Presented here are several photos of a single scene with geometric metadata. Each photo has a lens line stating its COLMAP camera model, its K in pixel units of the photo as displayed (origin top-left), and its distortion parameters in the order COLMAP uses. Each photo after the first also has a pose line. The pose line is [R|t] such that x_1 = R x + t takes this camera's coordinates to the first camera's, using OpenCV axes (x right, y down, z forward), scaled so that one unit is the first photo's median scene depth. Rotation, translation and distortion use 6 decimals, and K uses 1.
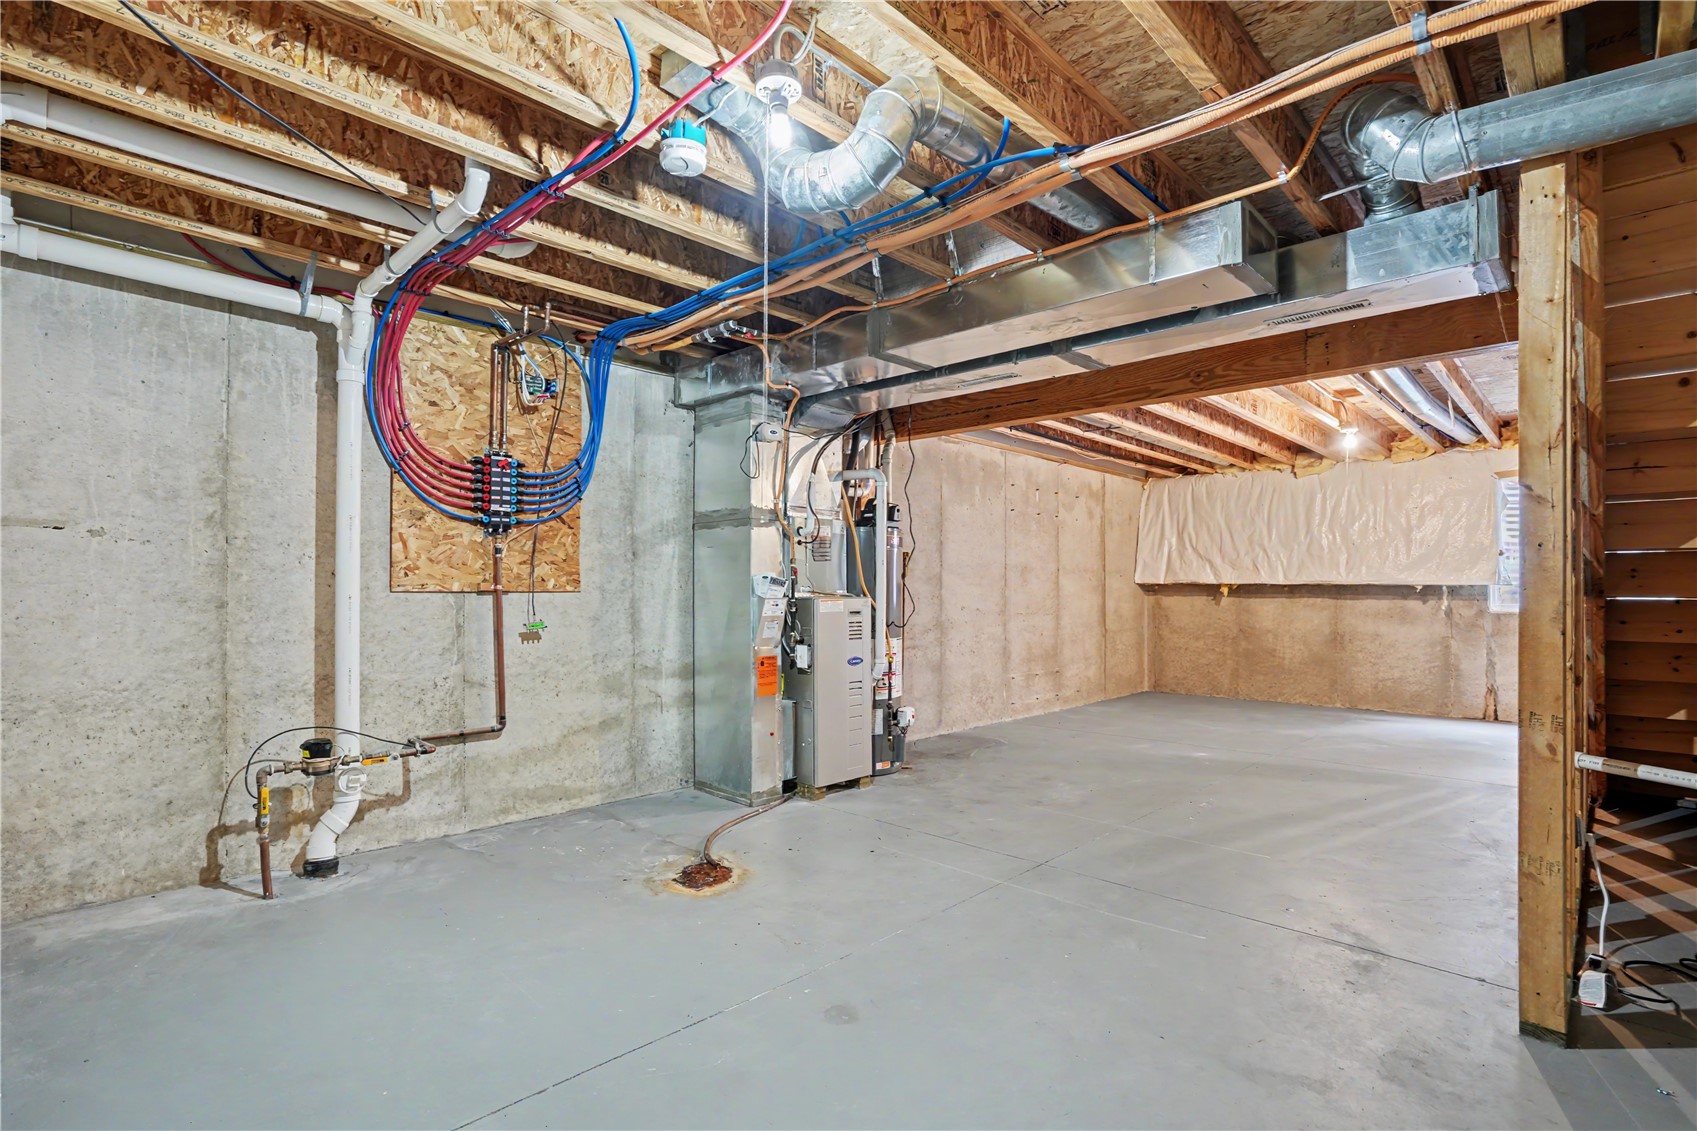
lens RADIAL K [[823.9, 0, 851.0], [0, 823.9, 568.3], [0, 0, 1]] dist [-0.002929, -0.000195]
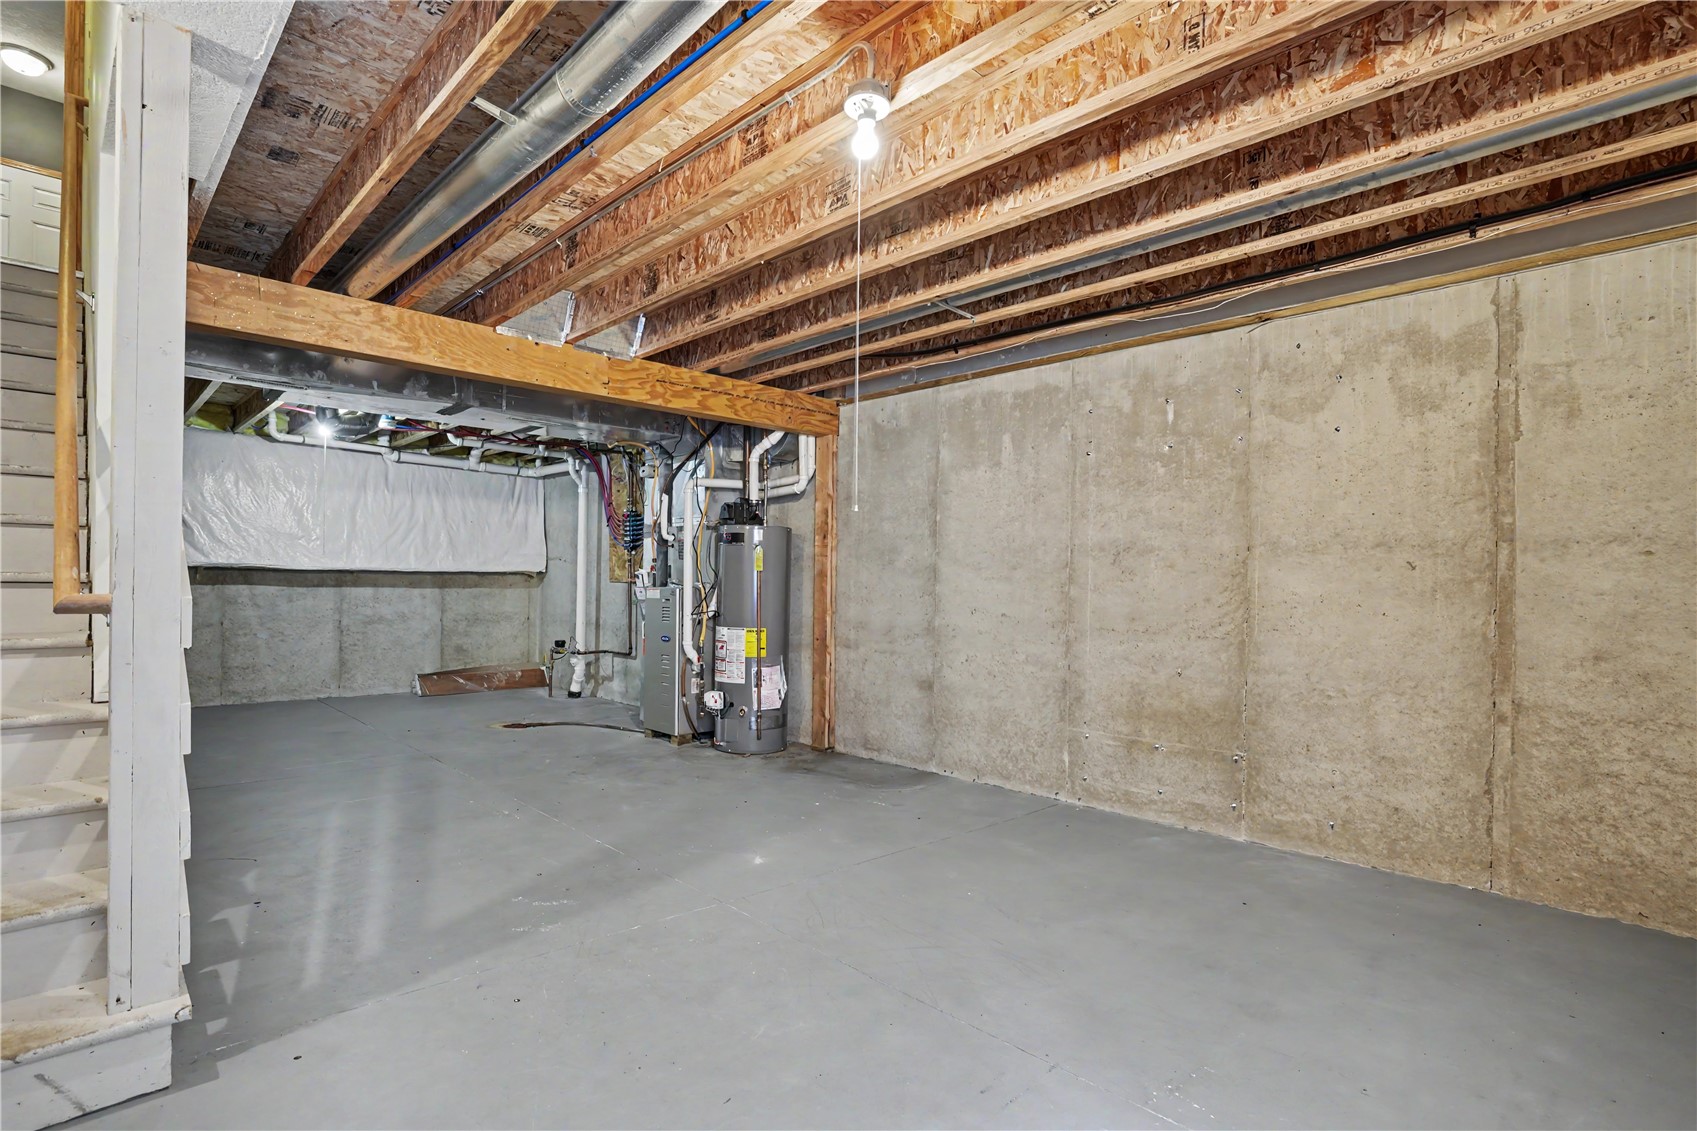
lens RADIAL K [[823.9, 0, 851.0], [0, 823.9, 575.4], [0, 0, 1]] dist [-0.002929, -0.000195]
pose [[-0.015832, -0.013600, -0.999782, 0.789655], [0.006292, 0.999886, -0.013701, 0.024435], [0.999855, -0.006508, -0.015745, 0.835168]]
